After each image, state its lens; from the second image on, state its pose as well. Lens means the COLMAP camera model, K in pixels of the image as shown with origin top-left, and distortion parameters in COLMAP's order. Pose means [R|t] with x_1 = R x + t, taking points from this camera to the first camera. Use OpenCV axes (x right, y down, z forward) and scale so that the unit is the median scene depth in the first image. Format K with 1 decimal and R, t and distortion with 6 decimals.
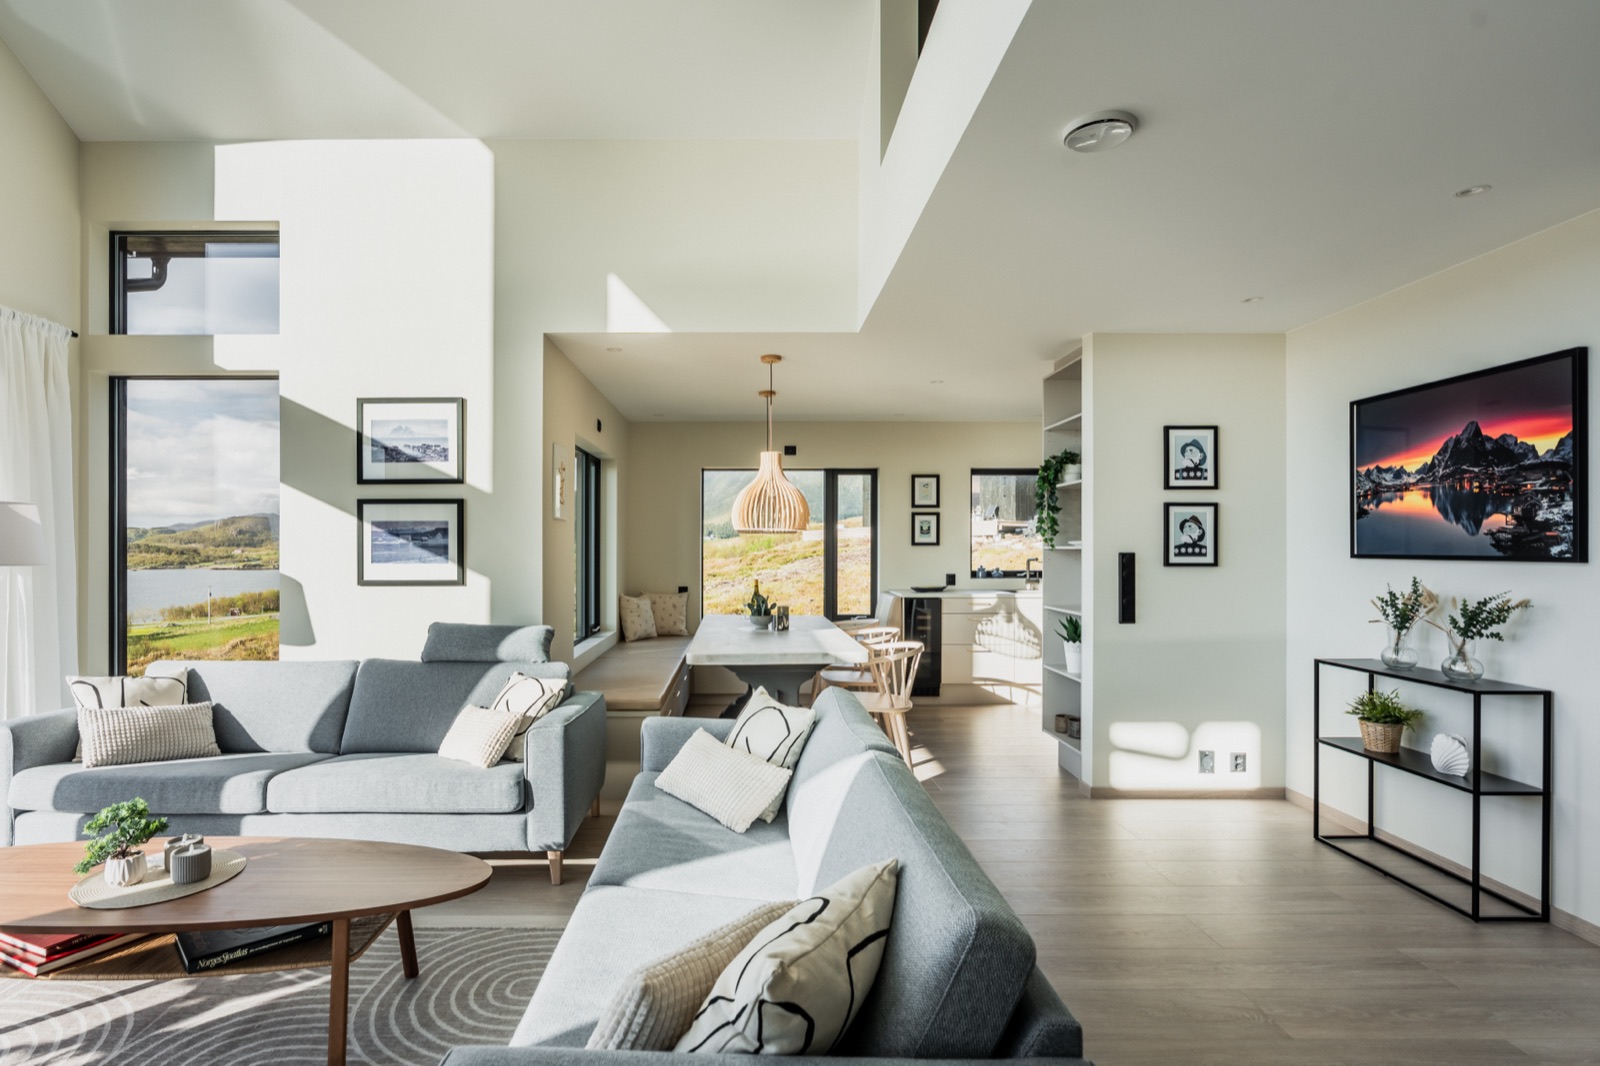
lens RADIAL K [[808.0, 0, 797.5], [0, 808.0, 540.4], [0, 0, 1]] dist [-0.001850, 0.000664]
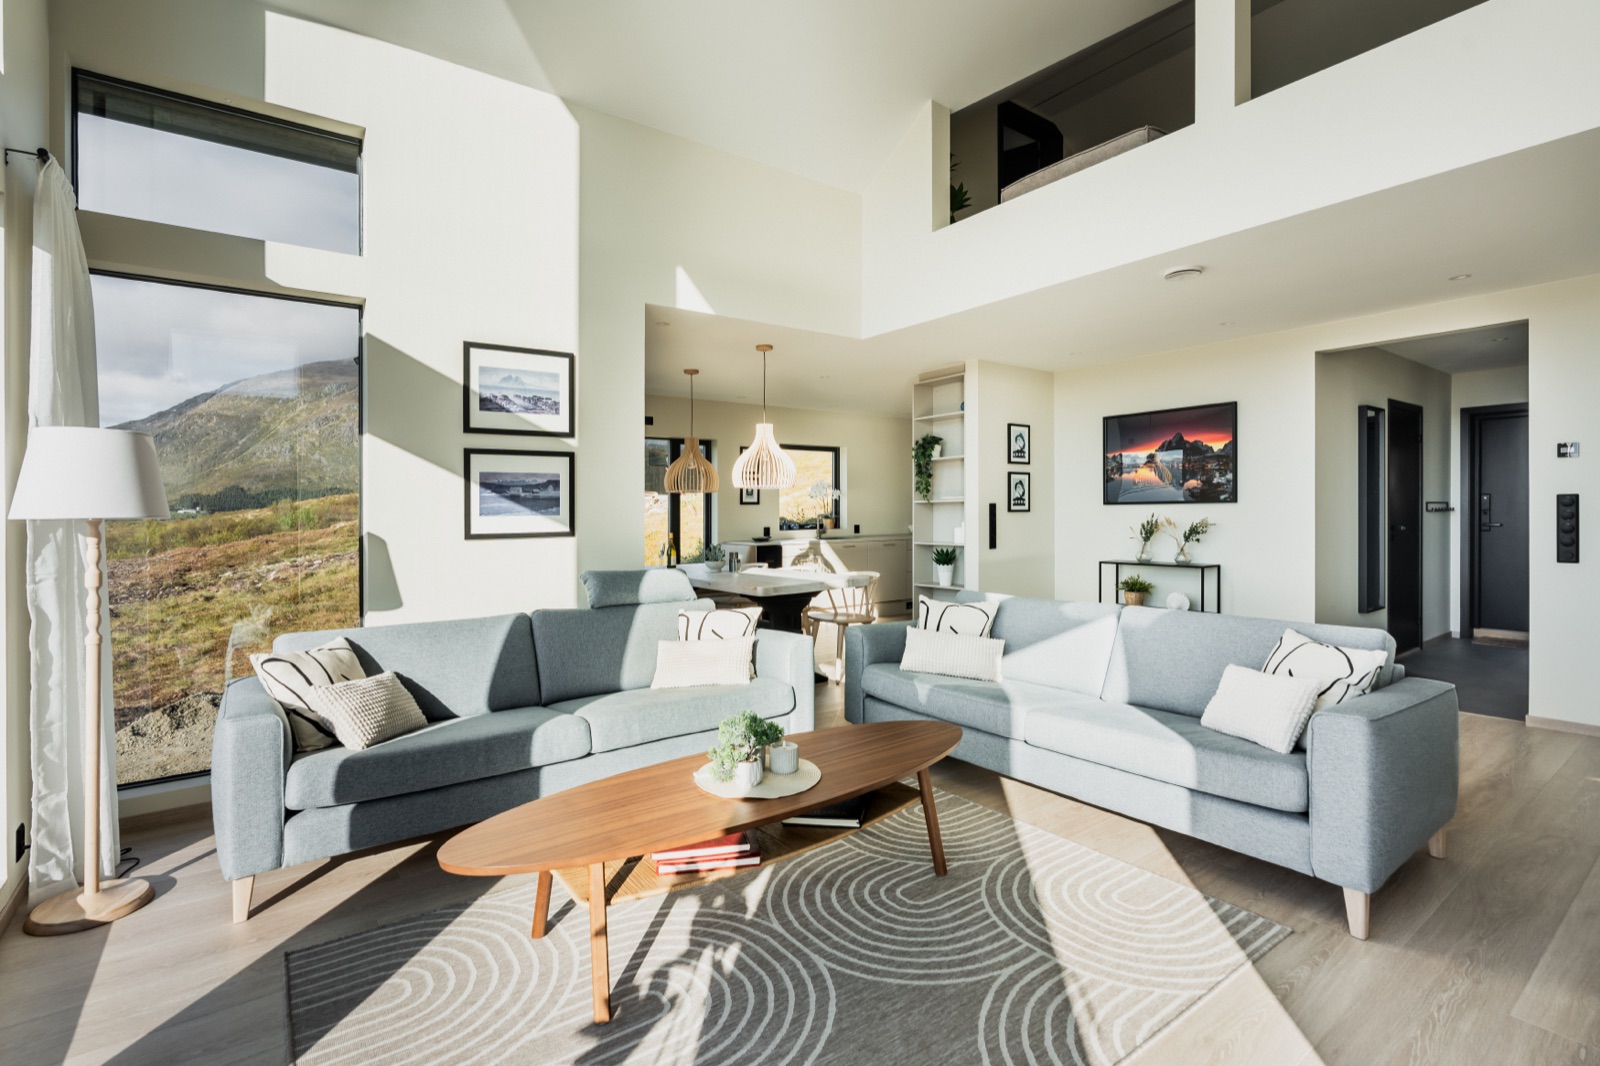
lens RADIAL K [[736.7, 0, 803.0], [0, 736.7, 517.5], [0, 0, 1]] dist [-0.001673, 0.000033]
pose [[0.806238, -0.013525, 0.591436, -0.735756], [0.008860, 0.999903, 0.010789, 0.023872], [-0.591524, -0.003459, 0.806280, 0.071079]]
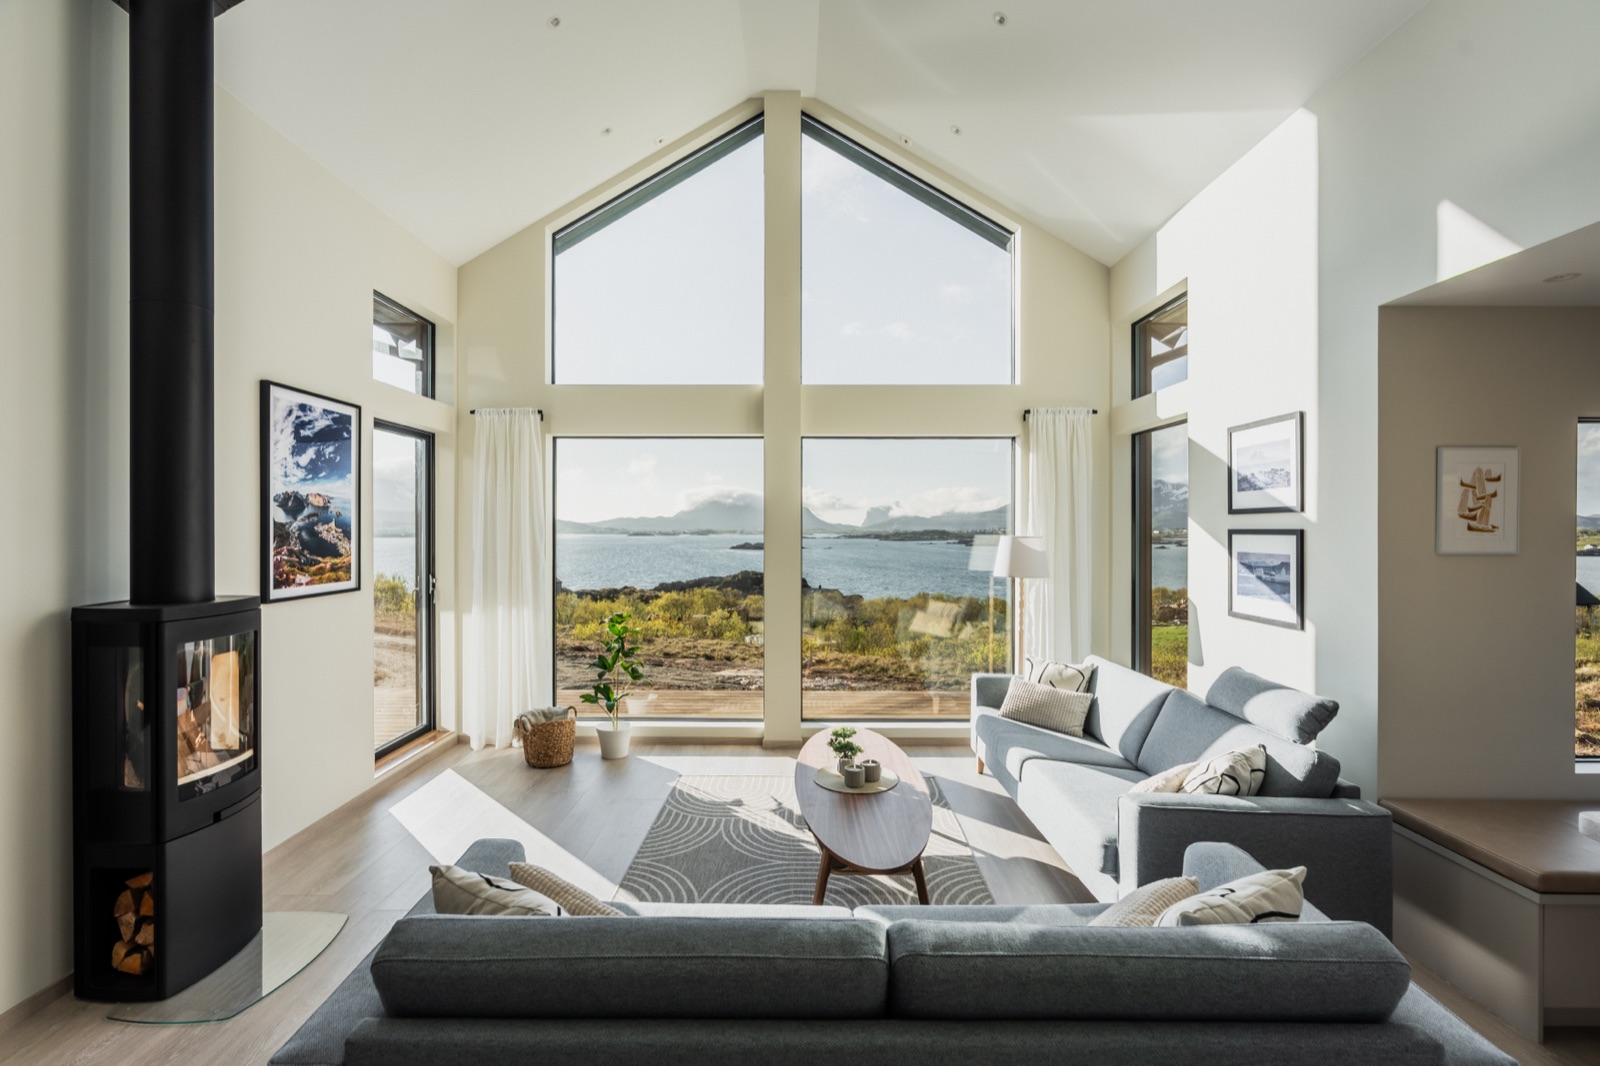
lens RADIAL K [[736.7, 0, 797.7], [0, 736.7, 532.9], [0, 0, 1]] dist [-0.001673, 0.000033]
pose [[-0.003272, 0.006487, -0.999974, 0.363529], [-0.004220, 0.999970, 0.006501, -0.050518], [0.999986, 0.004241, -0.003245, 0.472081]]
